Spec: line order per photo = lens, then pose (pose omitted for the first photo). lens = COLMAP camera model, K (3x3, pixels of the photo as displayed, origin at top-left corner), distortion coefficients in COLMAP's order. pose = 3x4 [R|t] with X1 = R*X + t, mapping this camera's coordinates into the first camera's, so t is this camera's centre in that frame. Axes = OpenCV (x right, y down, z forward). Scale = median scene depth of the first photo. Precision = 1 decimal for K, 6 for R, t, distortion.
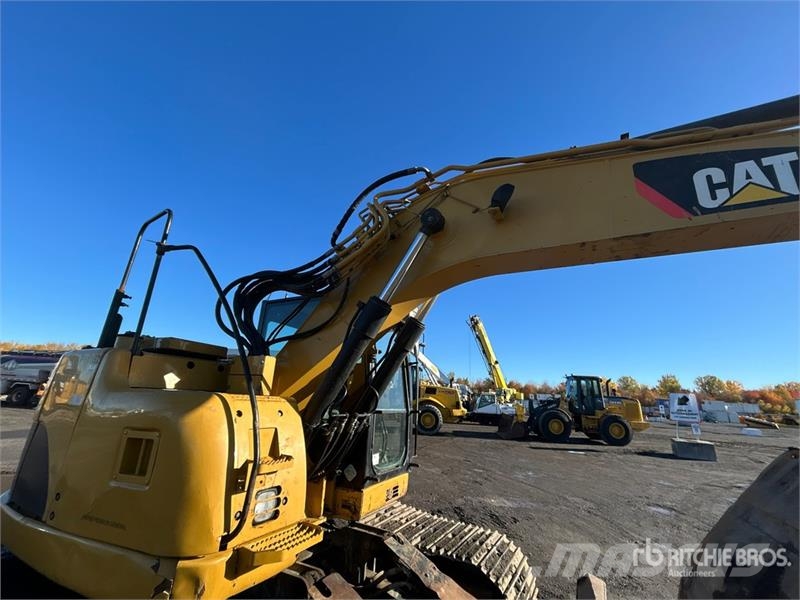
lens RADIAL K [[321.1, 0, 407.9], [0, 321.1, 302.1], [0, 0, 1]] dist [0.022039, 0.000117]
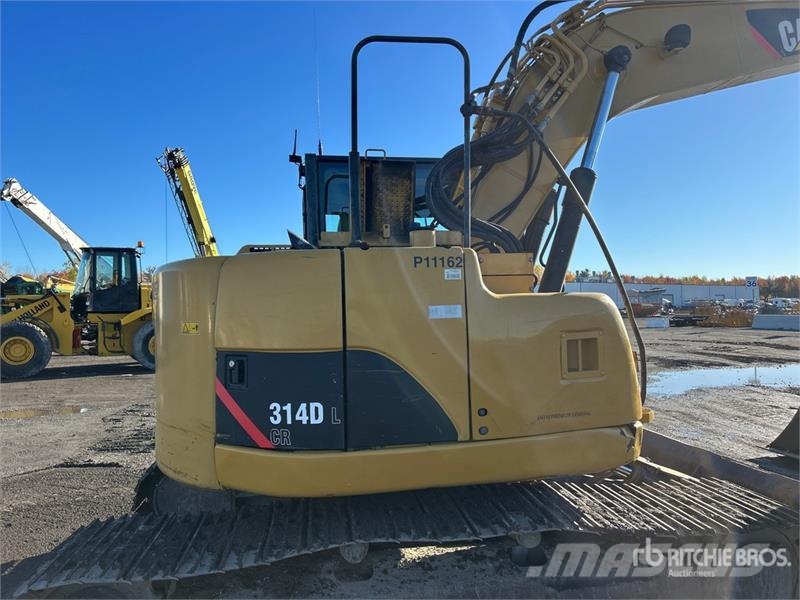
lens RADIAL K [[583.8, 0, 420.1], [0, 583.8, 301.7], [0, 0, 1]] dist [0.040490, -0.002204]
pose [[0.778949, -0.056508, 0.624536, -0.224667], [-0.125494, 0.961738, 0.243540, -0.005237], [-0.614402, -0.268081, 0.742053, 0.002533]]
